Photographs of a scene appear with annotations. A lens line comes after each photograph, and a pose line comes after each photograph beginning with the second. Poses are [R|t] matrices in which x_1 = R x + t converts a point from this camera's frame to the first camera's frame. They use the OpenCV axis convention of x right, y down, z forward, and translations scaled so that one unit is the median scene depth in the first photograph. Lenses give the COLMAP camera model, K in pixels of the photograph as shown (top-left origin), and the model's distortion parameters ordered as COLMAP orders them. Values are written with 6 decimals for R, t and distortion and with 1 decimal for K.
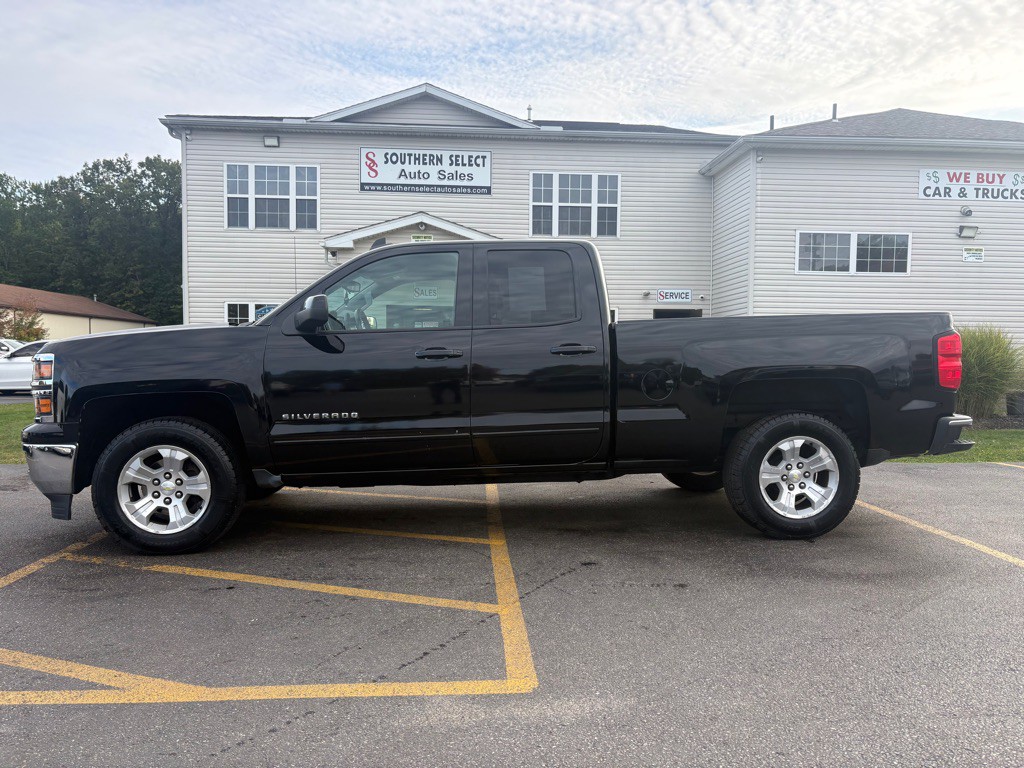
lens RADIAL K [[785.1, 0, 519.1], [0, 785.1, 386.3], [0, 0, 1]] dist [0.042056, -0.046491]
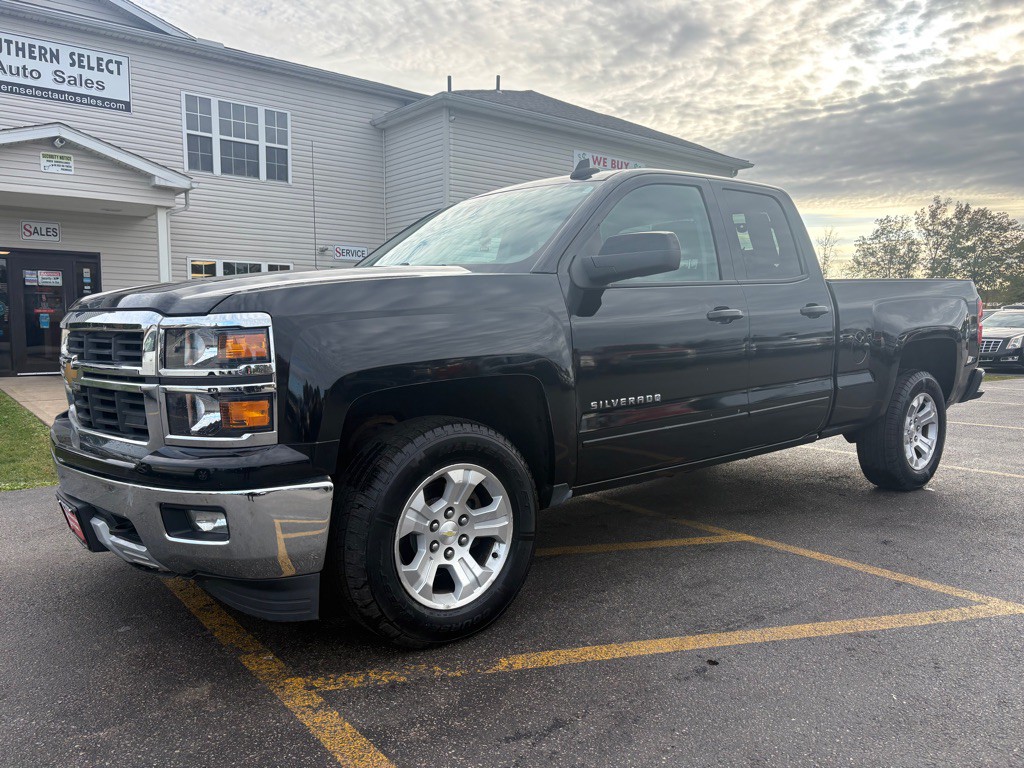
lens RADIAL K [[785.1, 0, 520.7], [0, 785.1, 382.7], [0, 0, 1]] dist [0.042056, -0.046491]
pose [[0.816286, -0.048167, 0.575636, -0.192619], [0.023082, 0.998441, 0.050814, -0.004634], [-0.577186, -0.028192, 0.816126, 0.121353]]
